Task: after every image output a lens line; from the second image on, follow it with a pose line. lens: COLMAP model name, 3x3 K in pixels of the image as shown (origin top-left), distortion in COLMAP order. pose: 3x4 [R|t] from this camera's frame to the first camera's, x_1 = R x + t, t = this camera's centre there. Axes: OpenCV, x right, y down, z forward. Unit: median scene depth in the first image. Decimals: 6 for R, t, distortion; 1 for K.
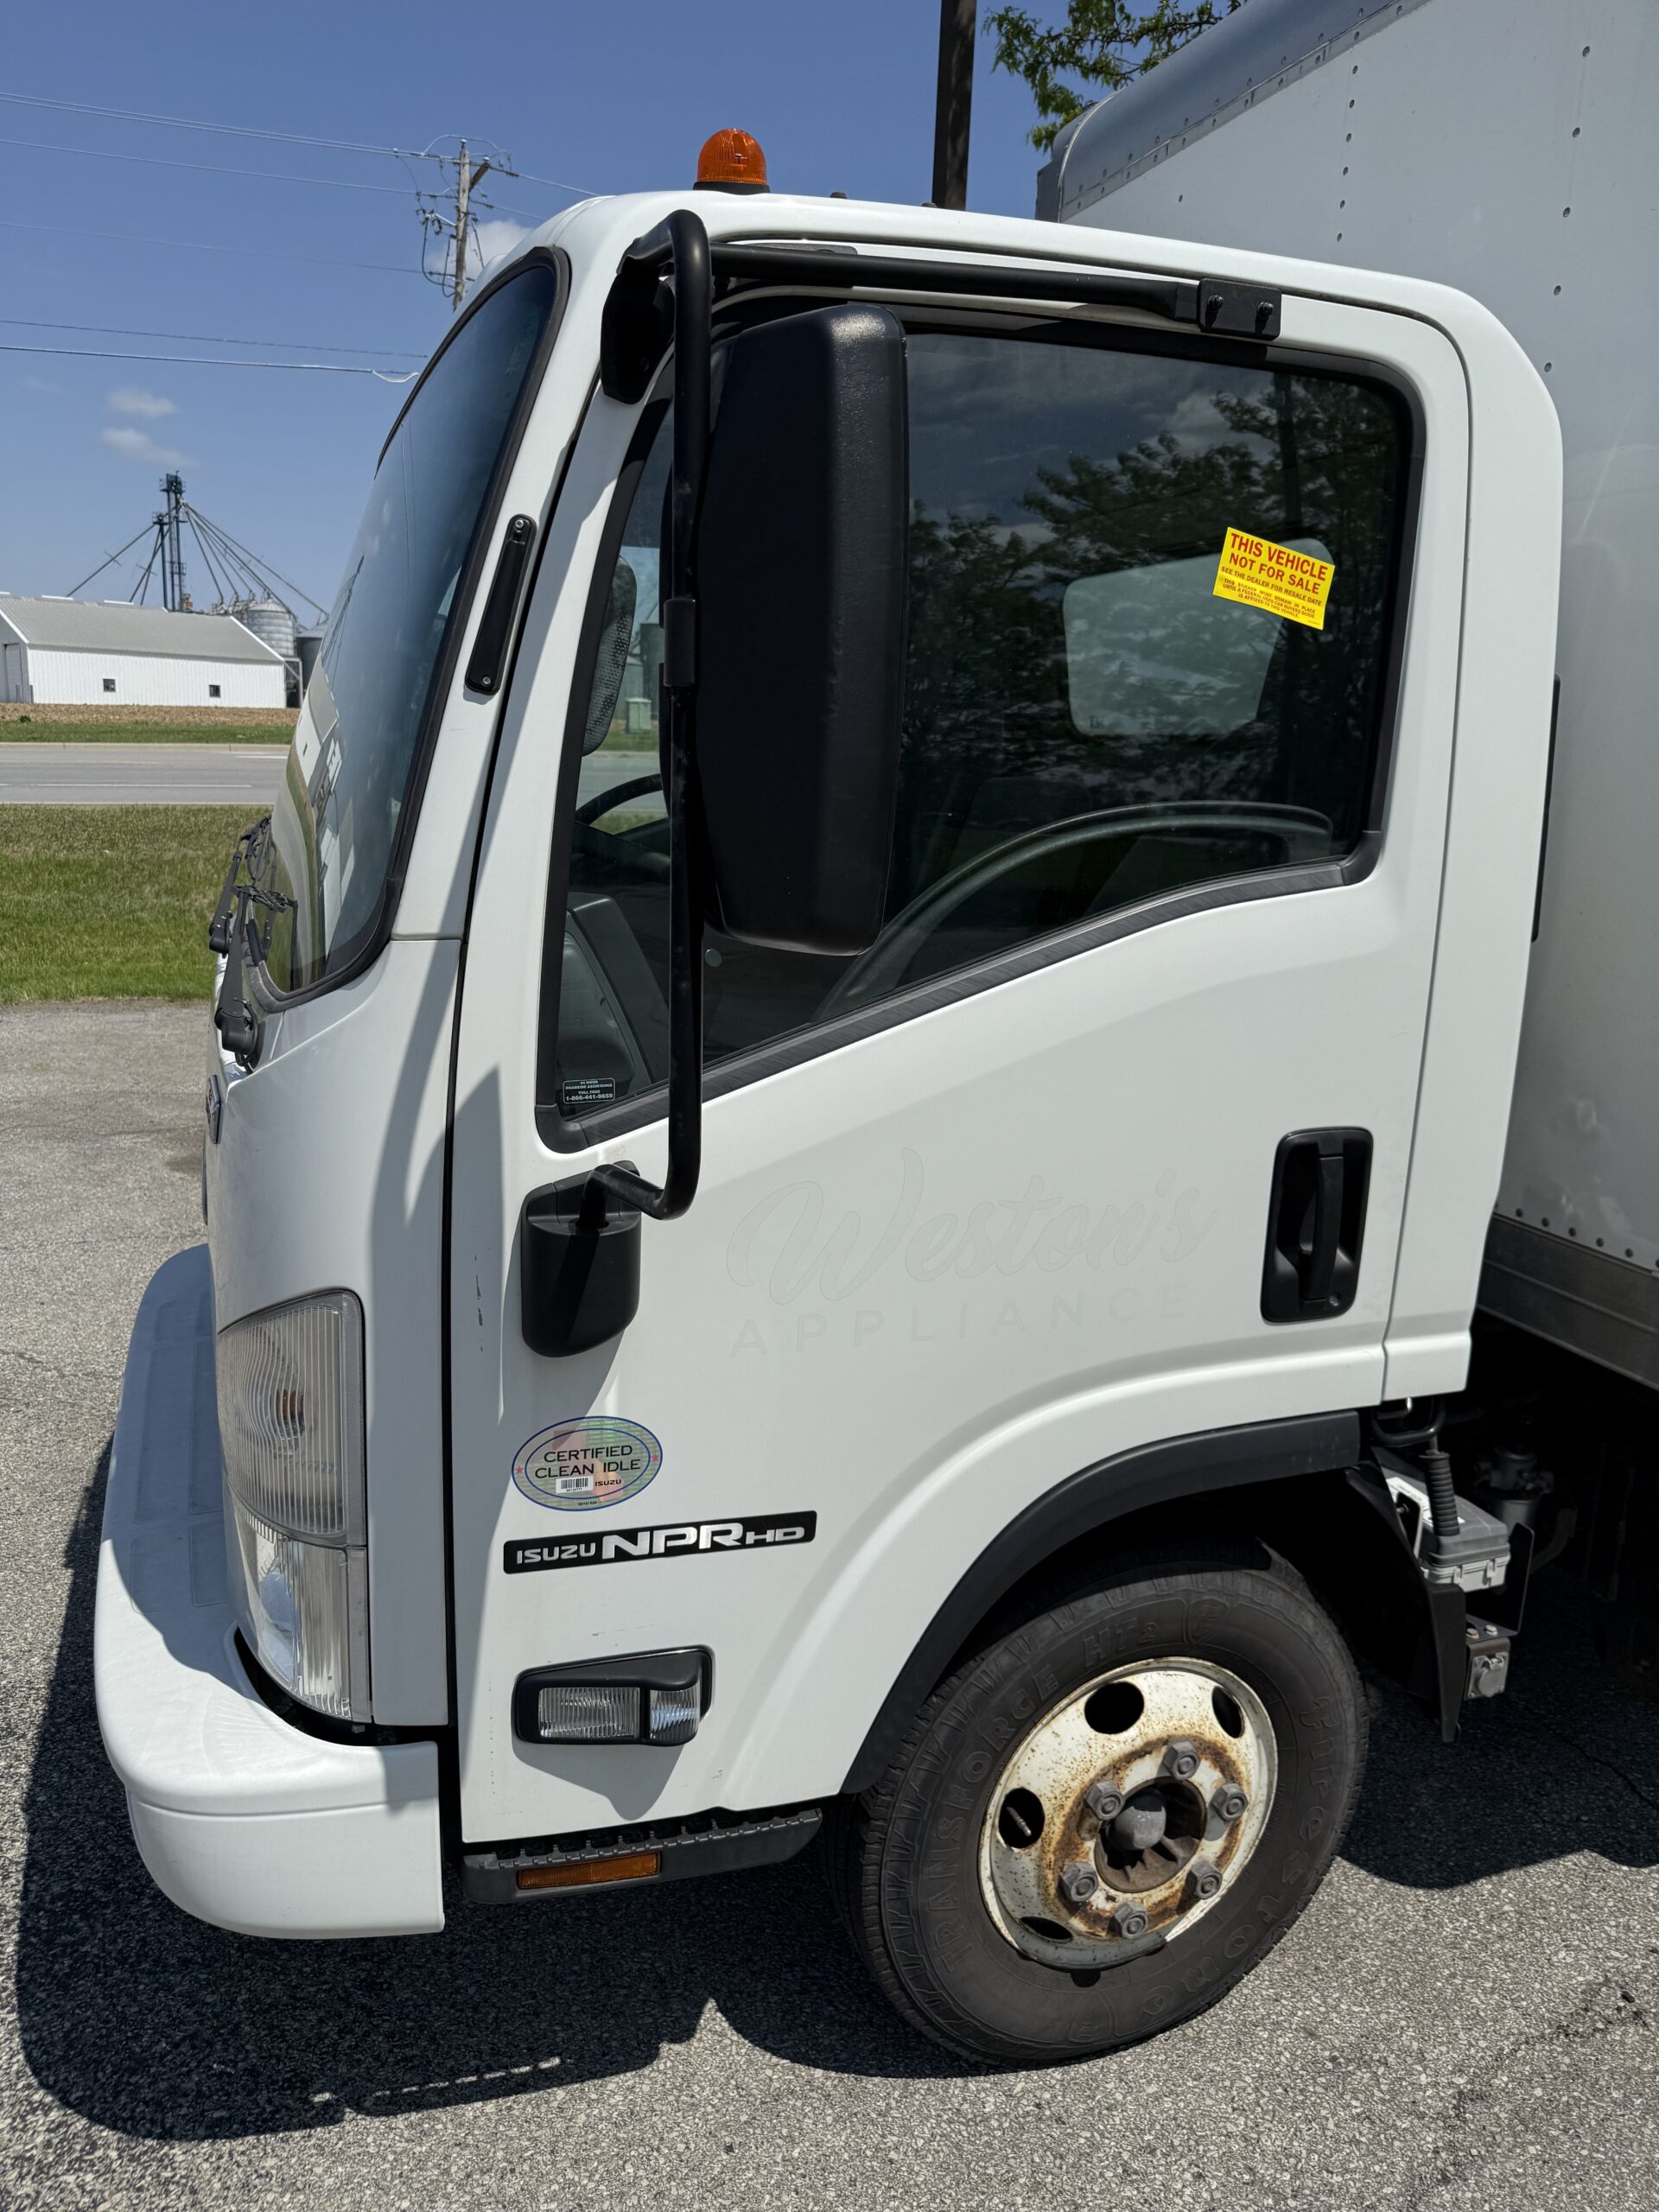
lens RADIAL K [[1573.1, 0, 829.5], [0, 1573.1, 1106.0], [0, 0, 1]] dist [-0.007060, -0.006022]
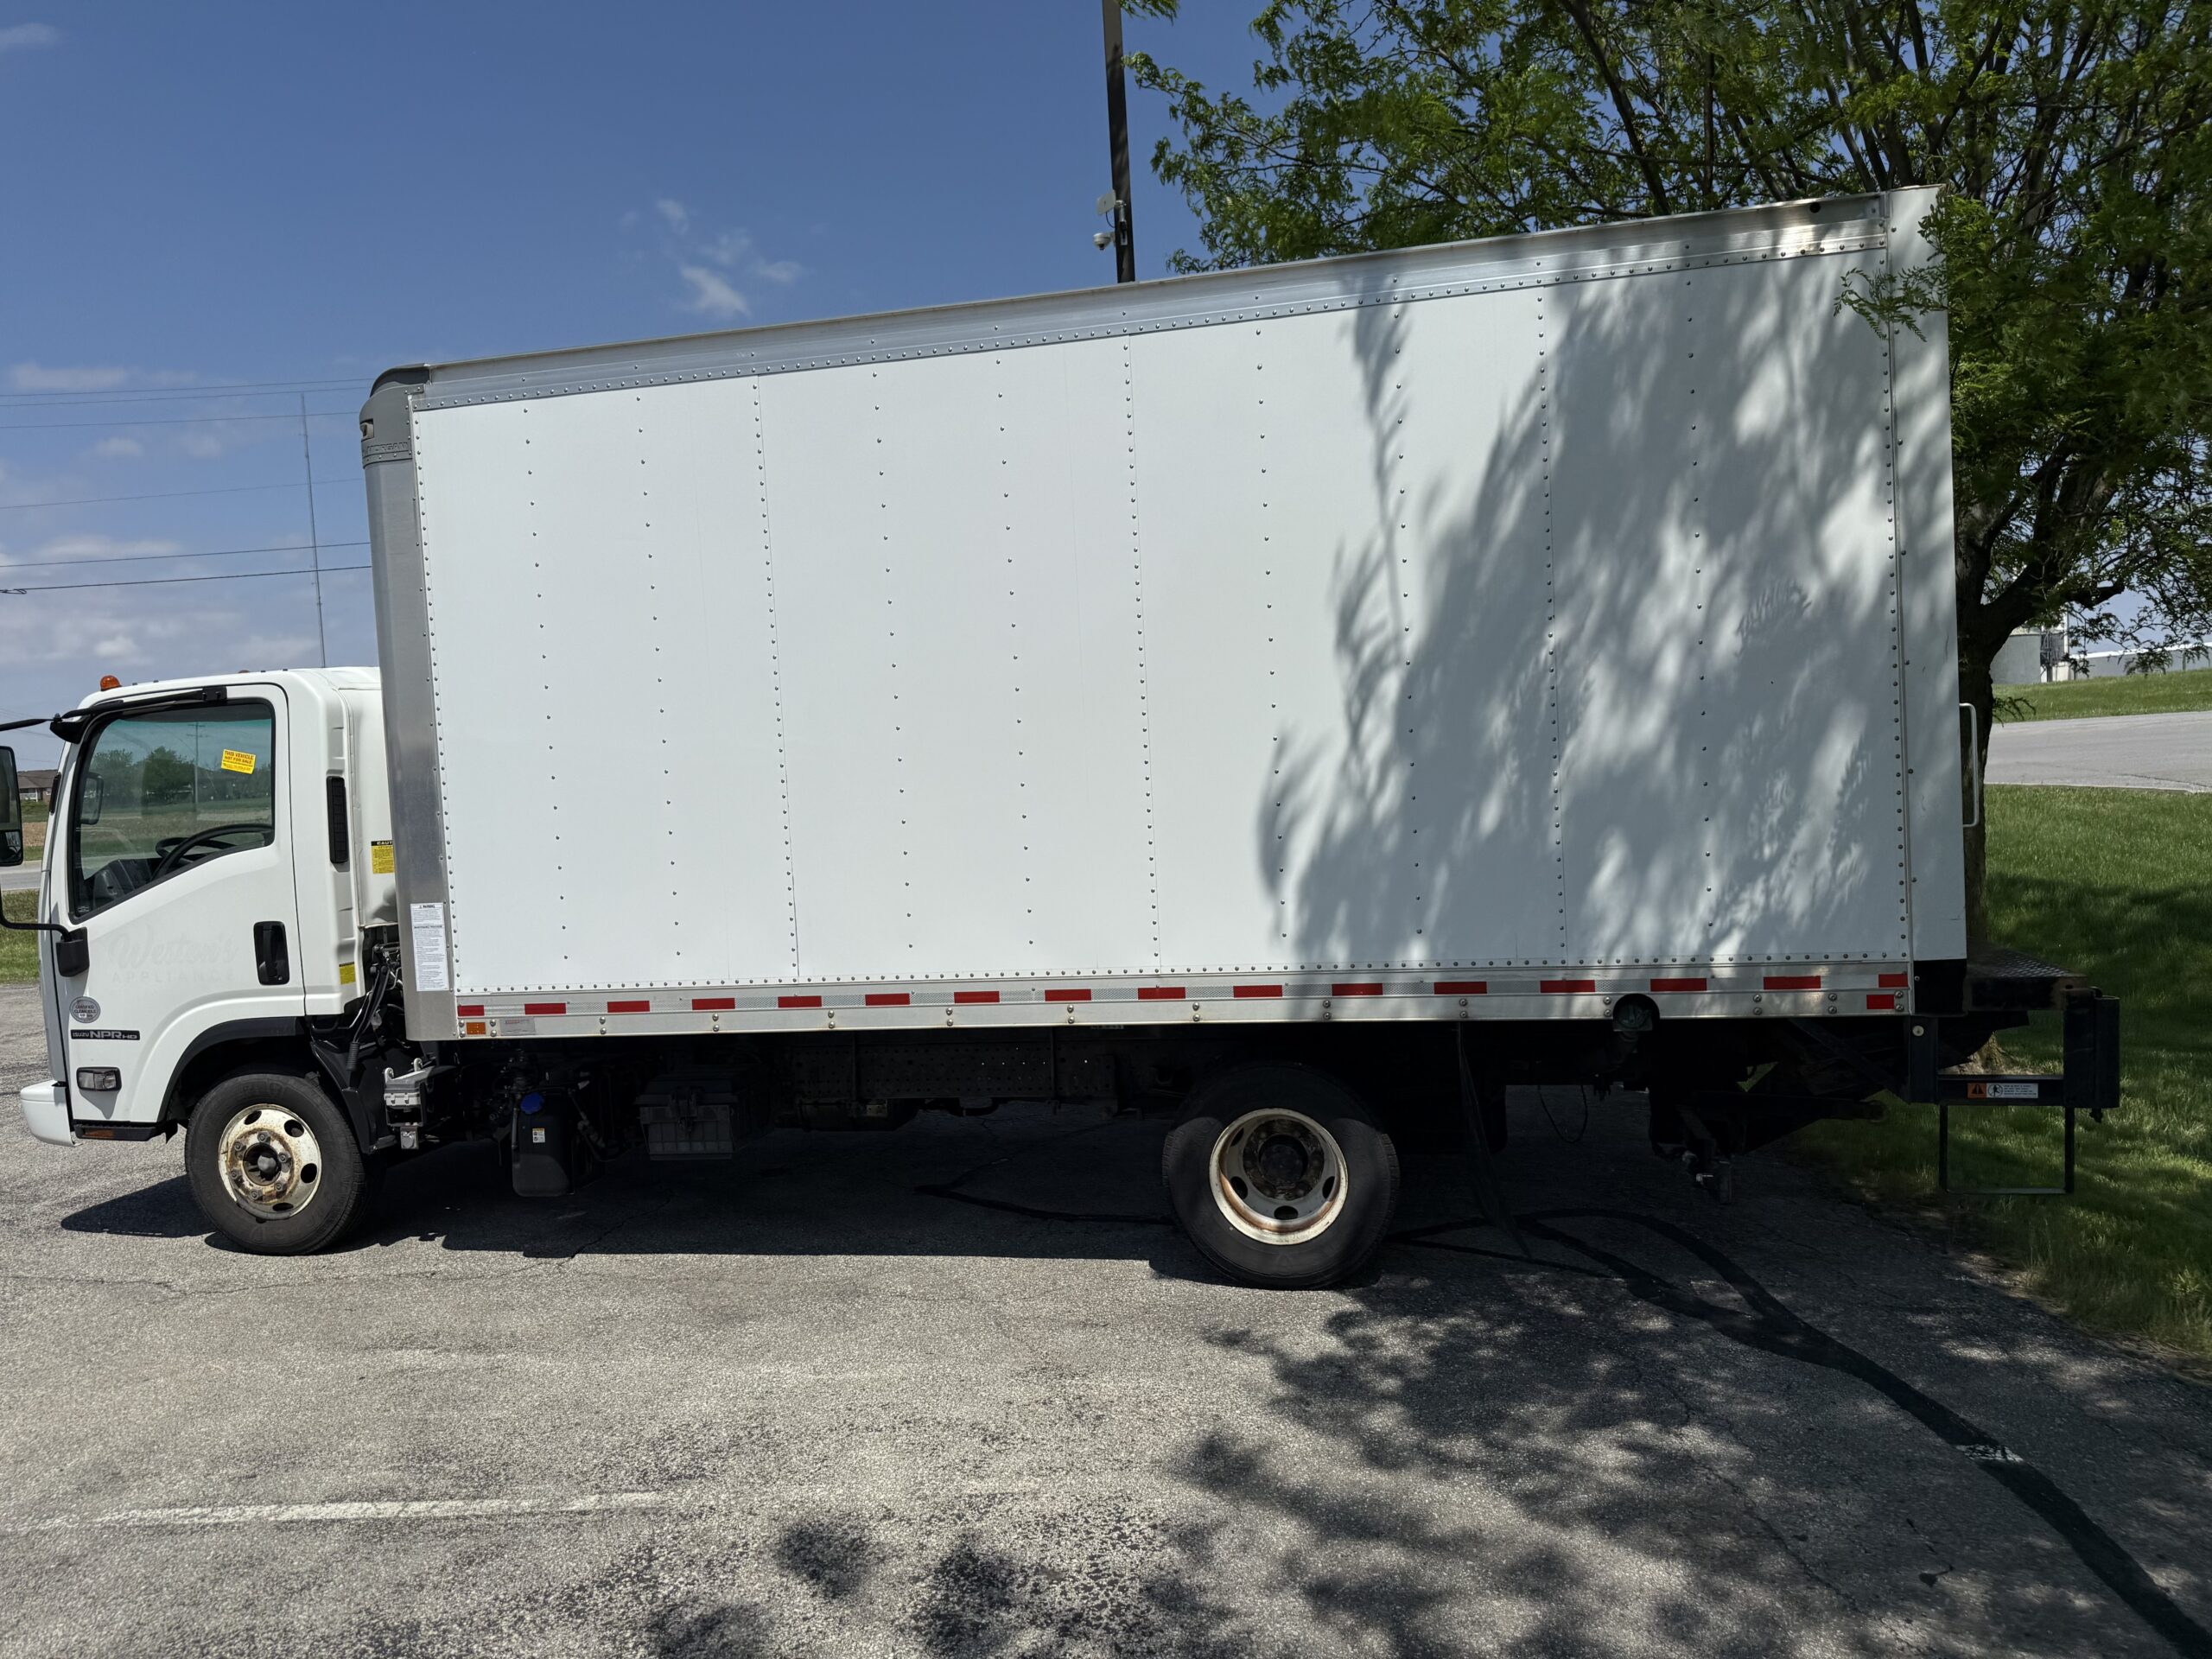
lens RADIAL K [[1573.1, 0, 1106.0], [0, 1573.1, 829.5], [0, 0, 1]] dist [-0.007060, -0.006022]
pose [[0.840646, -0.071557, -0.536837, 3.674967], [-0.028260, 0.984087, -0.175426, 0.359477], [0.540847, 0.162642, 0.825247, -0.805622]]
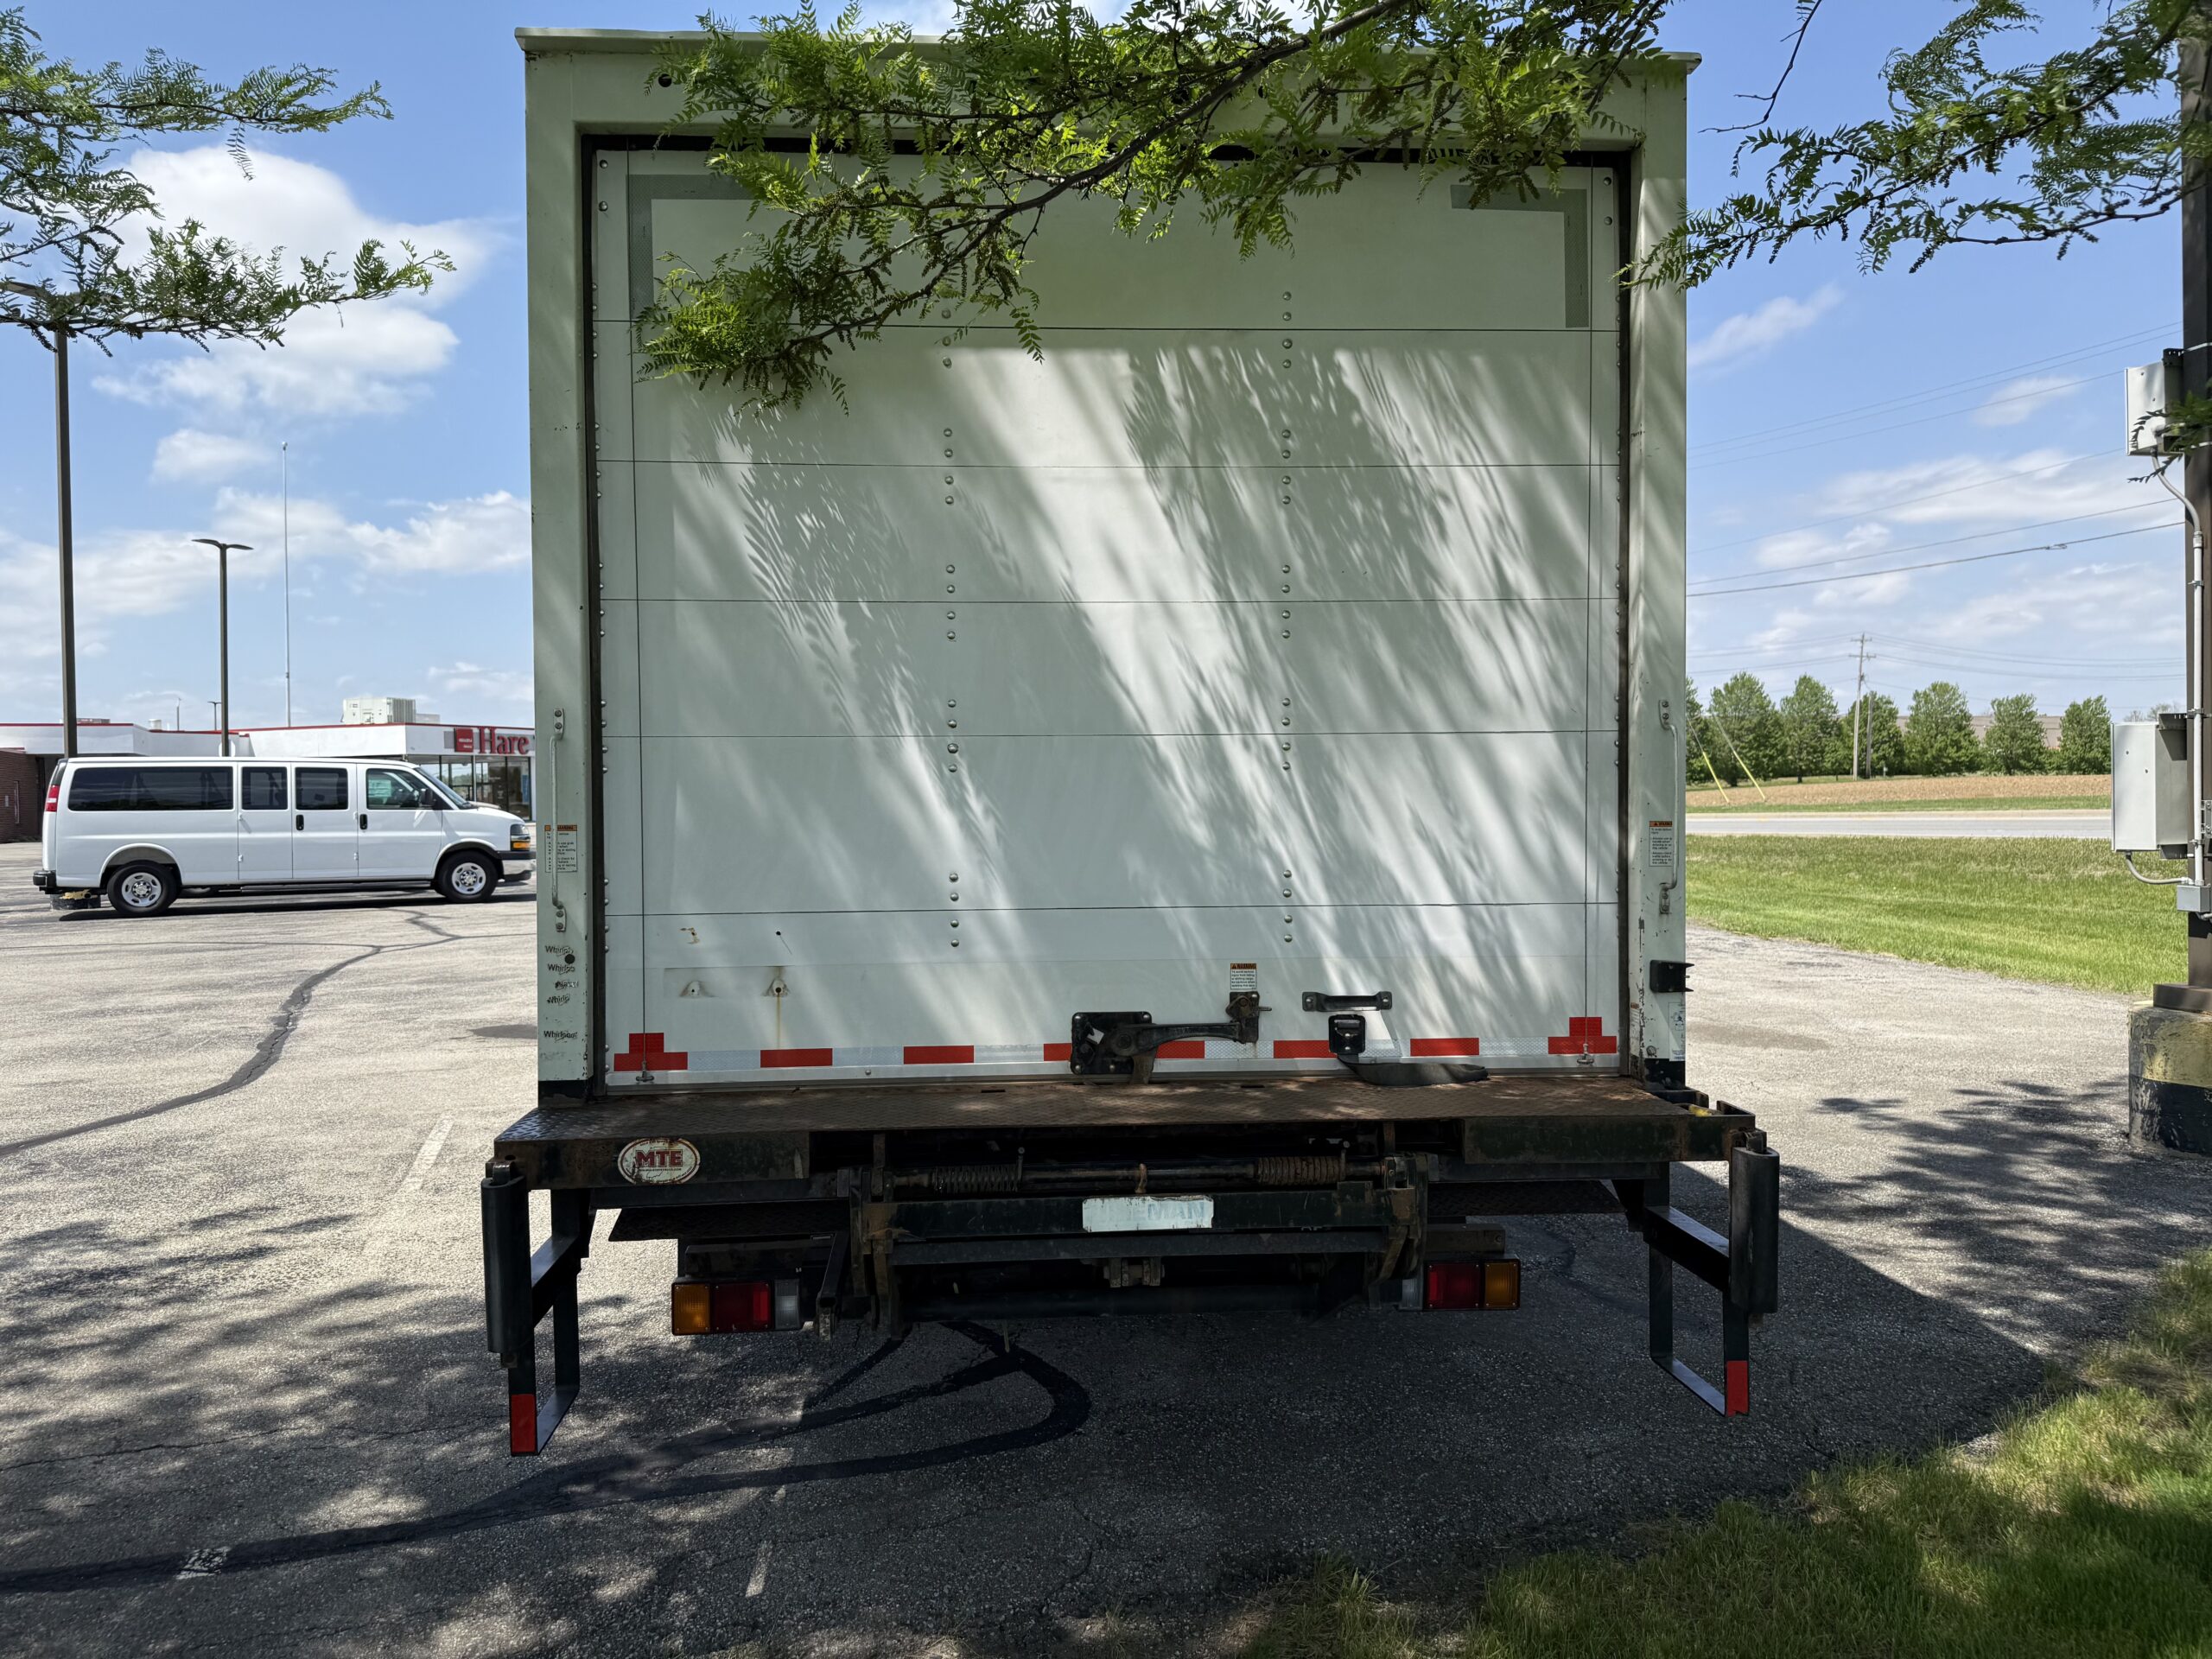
lens RADIAL K [[1573.1, 0, 1106.0], [0, 1573.1, 829.5], [0, 0, 1]] dist [-0.007060, -0.006022]
pose [[-0.286799, -0.020052, -0.957781, 5.107691], [-0.209398, 0.976917, 0.042249, -0.468169], [0.934825, 0.212675, -0.284378, 3.278050]]
